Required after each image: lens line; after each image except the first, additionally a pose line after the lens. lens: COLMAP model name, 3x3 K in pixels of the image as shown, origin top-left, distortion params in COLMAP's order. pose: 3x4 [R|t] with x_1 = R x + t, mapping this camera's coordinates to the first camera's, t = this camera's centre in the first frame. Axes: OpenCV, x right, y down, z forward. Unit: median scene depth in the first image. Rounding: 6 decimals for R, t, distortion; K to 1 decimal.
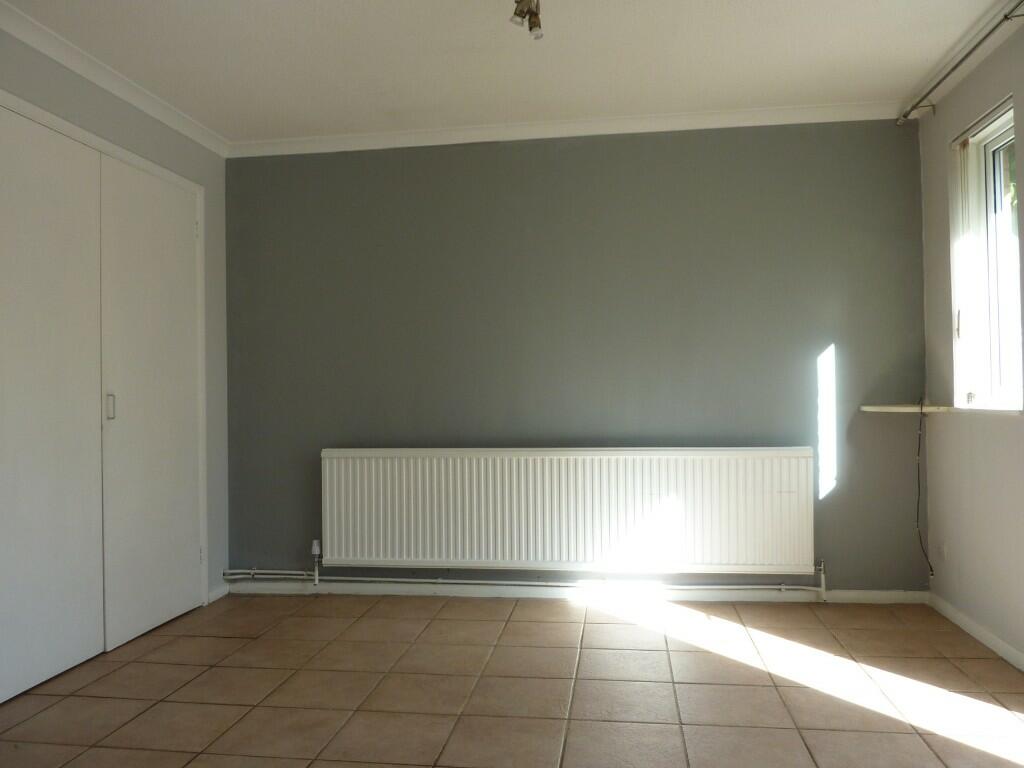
lens RADIAL K [[785.3, 0, 511.0], [0, 785.3, 382.8], [0, 0, 1]] dist [-0.027045, 0.001861]
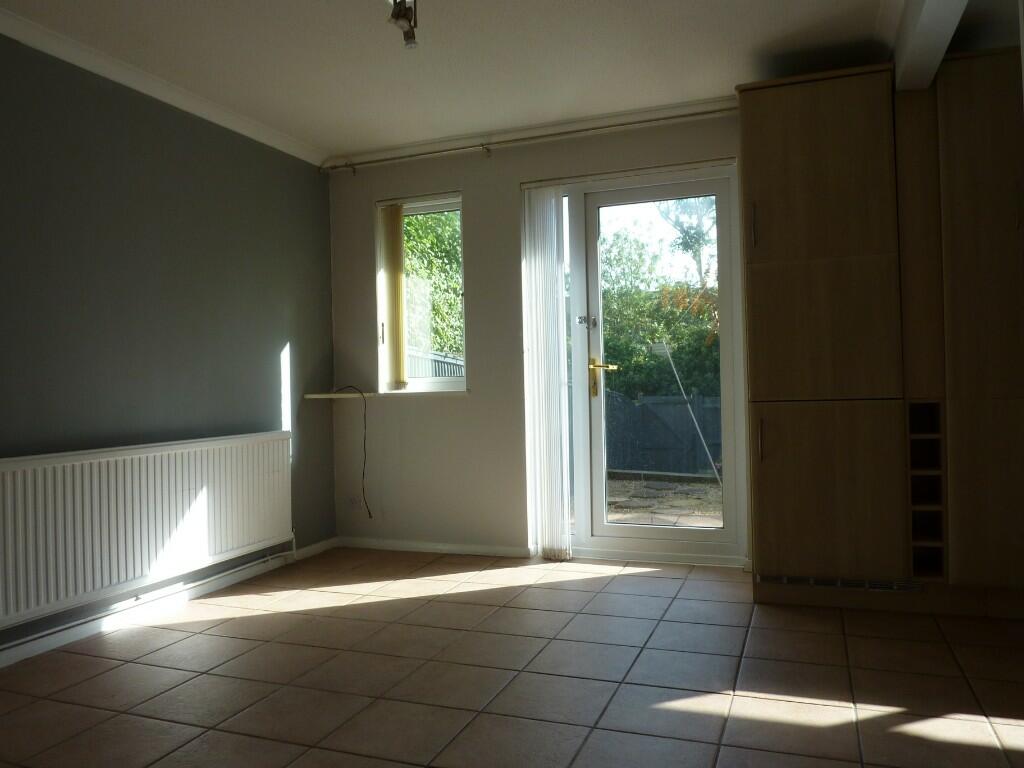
lens RADIAL K [[785.3, 0, 508.3], [0, 785.3, 384.1], [0, 0, 1]] dist [-0.027045, 0.001861]
pose [[0.227771, 0.004688, 0.973703, -0.665799], [0.012347, 0.999894, -0.007702, 0.026674], [-0.973636, 0.013777, 0.227689, 0.410537]]
